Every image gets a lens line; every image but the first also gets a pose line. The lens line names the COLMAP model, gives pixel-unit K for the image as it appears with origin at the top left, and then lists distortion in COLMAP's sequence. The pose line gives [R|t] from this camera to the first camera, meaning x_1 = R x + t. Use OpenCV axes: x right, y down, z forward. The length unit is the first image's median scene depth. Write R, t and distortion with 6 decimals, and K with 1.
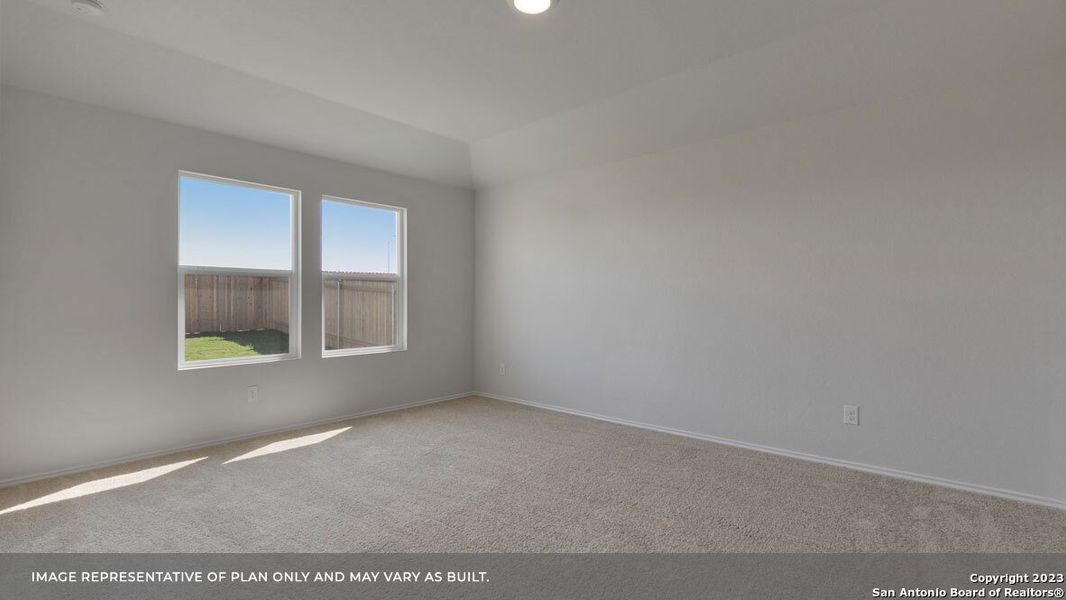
lens RADIAL K [[556.7, 0, 526.4], [0, 556.7, 317.1], [0, 0, 1]] dist [0.004481, 0.000229]
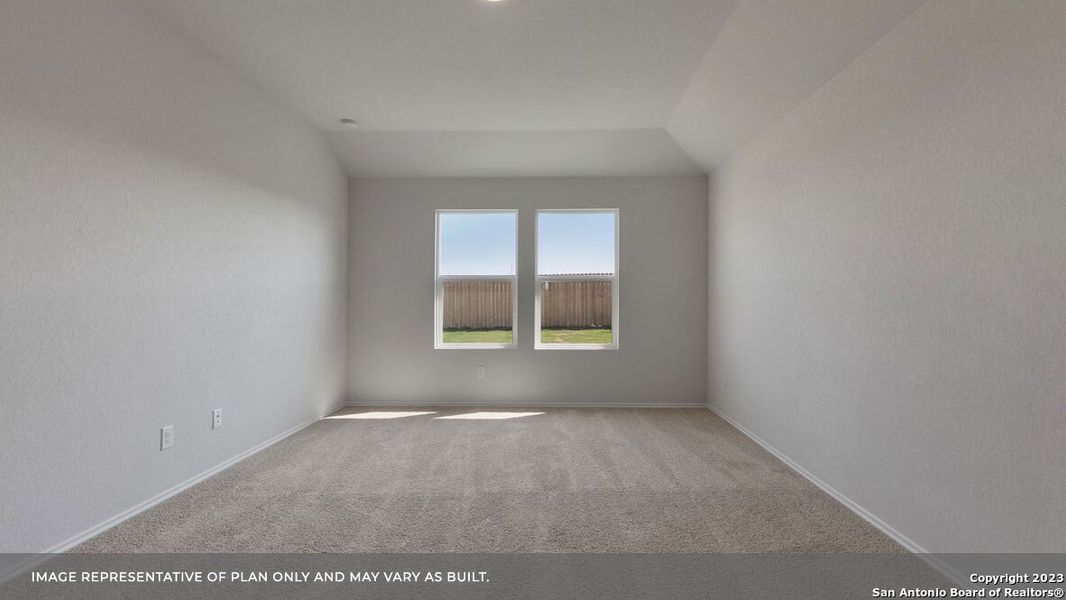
lens RADIAL K [[436.0, 0, 534.5], [0, 436.0, 303.2], [0, 0, 1]] dist [-0.004166, -0.000043]
pose [[0.585959, 0.004541, -0.810328, 0.367573], [-0.023793, 0.999650, -0.011603, -0.012202], [0.809991, 0.026079, 0.585862, 0.459573]]
